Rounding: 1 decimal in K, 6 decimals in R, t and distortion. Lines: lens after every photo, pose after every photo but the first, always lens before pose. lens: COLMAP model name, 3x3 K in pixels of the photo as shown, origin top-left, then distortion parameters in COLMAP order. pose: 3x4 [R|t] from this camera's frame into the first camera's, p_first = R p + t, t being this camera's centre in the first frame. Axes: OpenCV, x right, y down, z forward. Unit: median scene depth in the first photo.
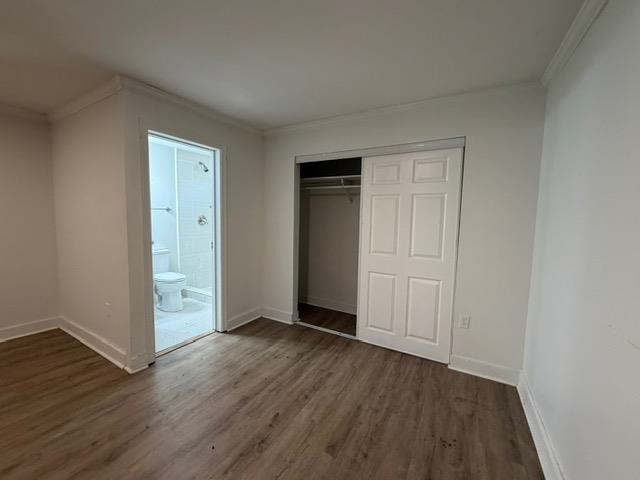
lens RADIAL K [[262.4, 0, 320.0], [0, 262.4, 240.0], [0, 0, 1]] dist [-0.000371, -0.000070]
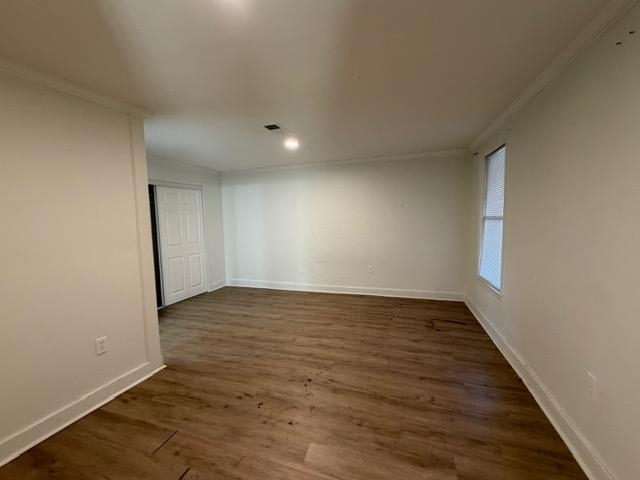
lens RADIAL K [[262.4, 0, 320.0], [0, 262.4, 240.0], [0, 0, 1]] dist [-0.000371, -0.000070]
pose [[-0.188736, -0.096139, 0.977311, -1.609479], [0.099222, 0.988237, 0.116376, -0.088439], [-0.977002, 0.118935, -0.176977, 0.402424]]
